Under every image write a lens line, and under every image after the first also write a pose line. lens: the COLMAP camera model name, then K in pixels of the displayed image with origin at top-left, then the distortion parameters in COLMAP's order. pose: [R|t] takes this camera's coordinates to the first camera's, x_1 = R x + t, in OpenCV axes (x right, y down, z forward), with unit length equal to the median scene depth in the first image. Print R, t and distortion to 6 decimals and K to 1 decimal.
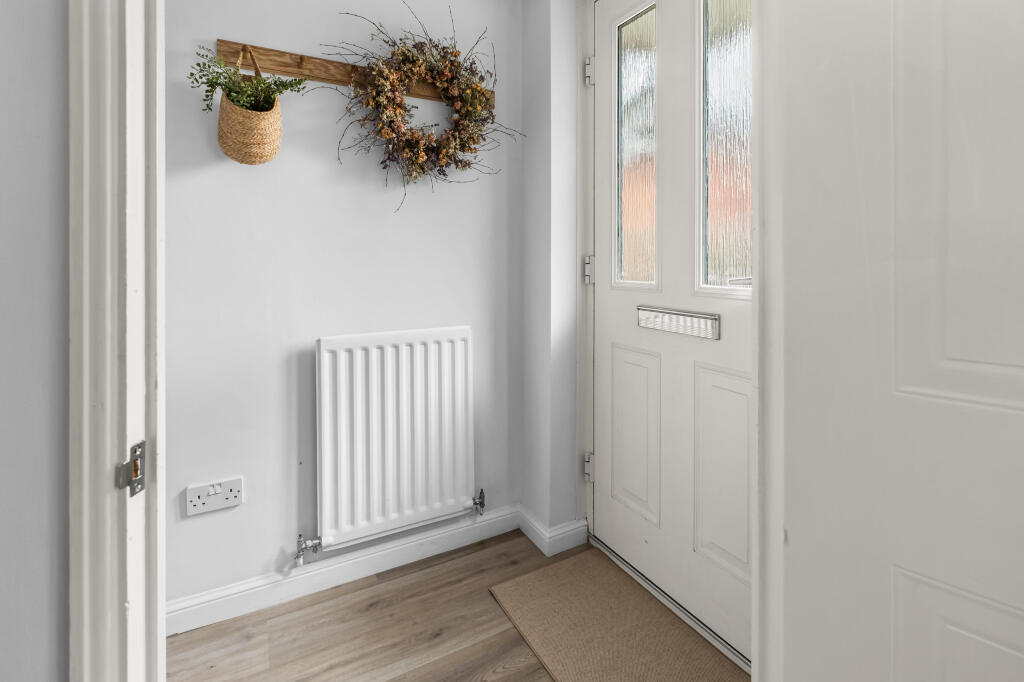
lens RADIAL K [[465.3, 0, 507.3], [0, 465.3, 265.9], [0, 0, 1]] dist [-0.004508, -0.000477]
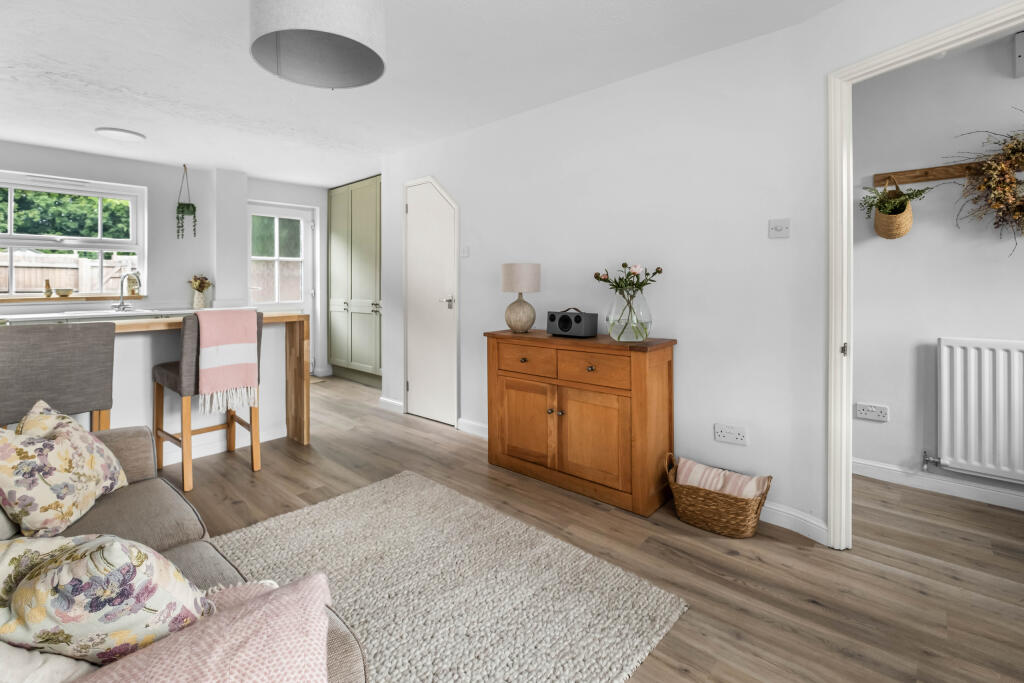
lens RADIAL K [[465.3, 0, 511.4], [0, 465.3, 280.2], [0, 0, 1]] dist [-0.004508, -0.000477]
pose [[0.323526, -0.000877, -0.946219, 0.651278], [-0.004299, 0.999988, -0.002397, -0.037546], [0.946210, 0.004843, 0.323518, -0.960039]]
